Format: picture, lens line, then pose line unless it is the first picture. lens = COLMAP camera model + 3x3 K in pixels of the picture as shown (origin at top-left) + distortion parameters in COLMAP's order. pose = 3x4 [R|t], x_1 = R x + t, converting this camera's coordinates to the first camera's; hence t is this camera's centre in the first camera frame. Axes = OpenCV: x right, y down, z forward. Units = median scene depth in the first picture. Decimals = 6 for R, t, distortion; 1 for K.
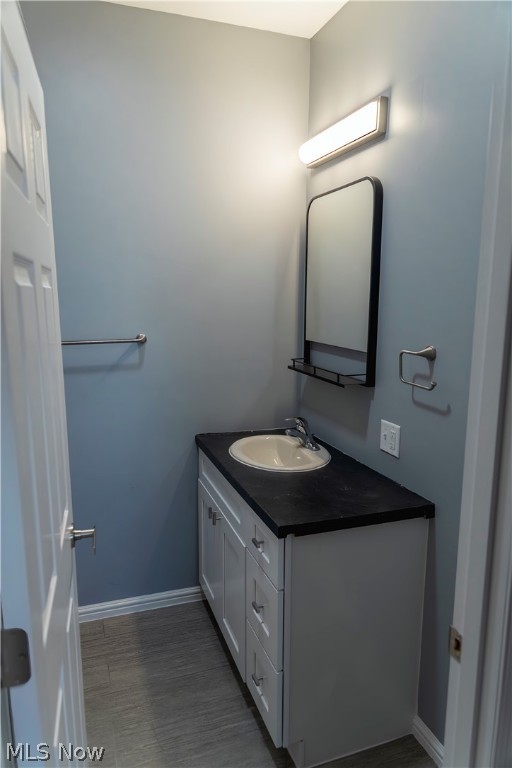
lens RADIAL K [[518.8, 0, 251.1], [0, 518.8, 385.4], [0, 0, 1]] dist [0.026844, -0.019049]
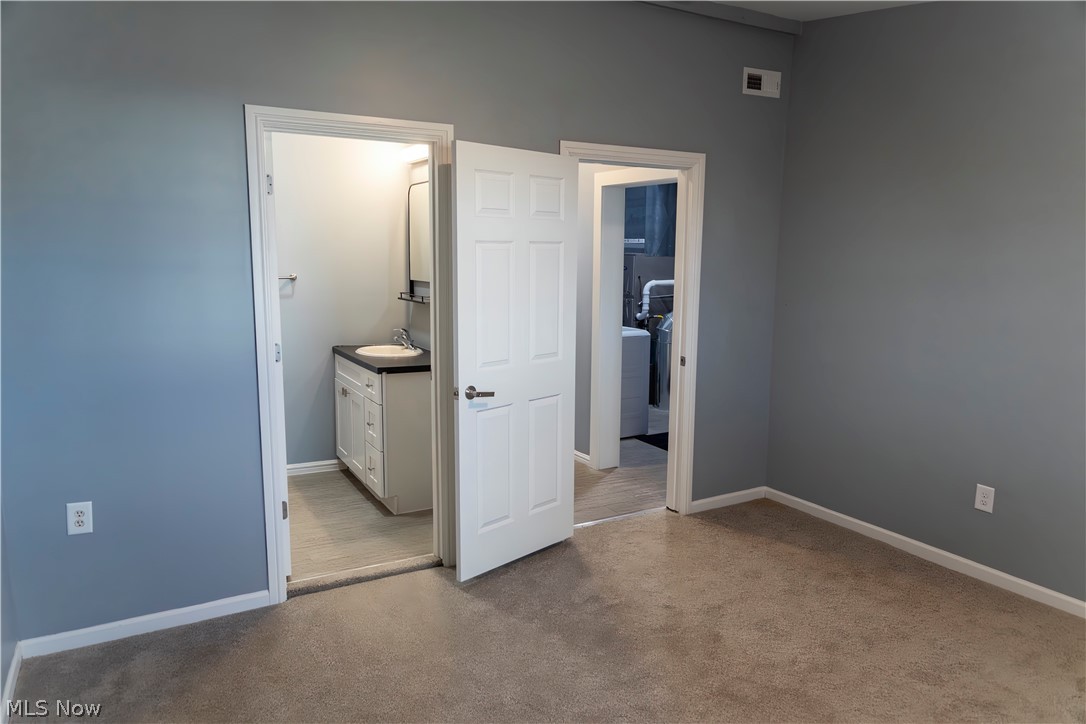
lens RADIAL K [[733.7, 0, 547.6], [0, 733.7, 364.0], [0, 0, 1]] dist [0.026844, -0.019049]
pose [[0.984812, -0.017345, 0.172754, 0.129757], [0.022215, 0.999407, -0.026295, 0.220099], [-0.172195, 0.029733, 0.984614, -1.131914]]
